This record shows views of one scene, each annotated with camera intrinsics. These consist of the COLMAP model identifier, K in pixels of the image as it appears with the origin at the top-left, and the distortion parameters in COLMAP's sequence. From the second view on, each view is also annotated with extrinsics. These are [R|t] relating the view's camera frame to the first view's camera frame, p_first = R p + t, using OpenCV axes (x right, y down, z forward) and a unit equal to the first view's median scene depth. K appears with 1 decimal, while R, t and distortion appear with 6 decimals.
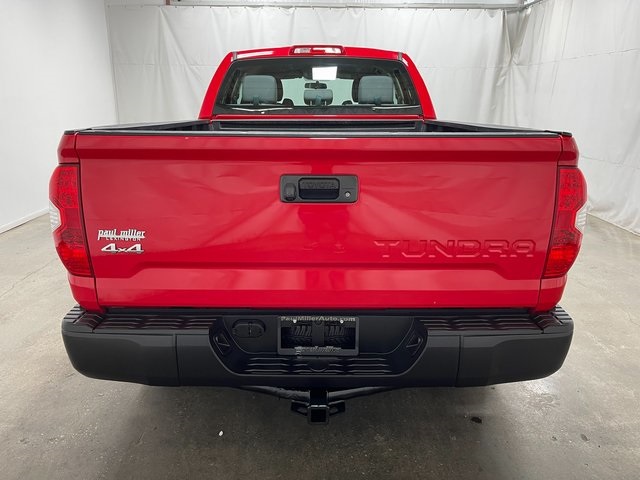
lens RADIAL K [[484.8, 0, 319.4], [0, 484.8, 236.6], [0, 0, 1]] dist [0.087358, -0.127240]
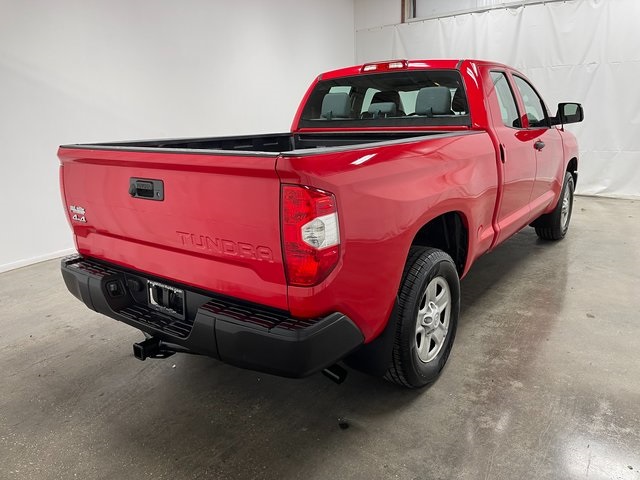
lens RADIAL K [[484.8, 0, 319.4], [0, 484.8, 236.6], [0, 0, 1]] dist [0.087358, -0.127240]
pose [[0.797674, 0.120879, -0.590851, 0.575620], [-0.124829, 0.991584, 0.034337, -0.034342], [0.590029, 0.046366, 0.806050, 0.083155]]
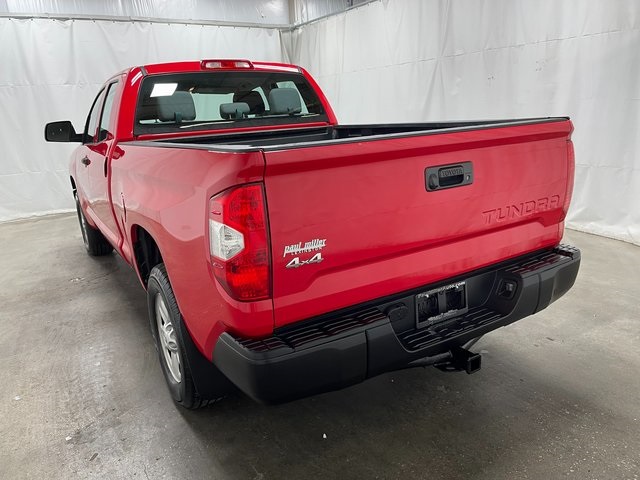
lens RADIAL K [[484.8, 0, 319.4], [0, 484.8, 236.6], [0, 0, 1]] dist [0.087358, -0.127240]
pose [[0.852245, -0.179873, 0.491247, -0.416385], [0.193936, 0.980753, 0.022658, -0.019838], [-0.485867, 0.075960, 0.870726, 0.058373]]
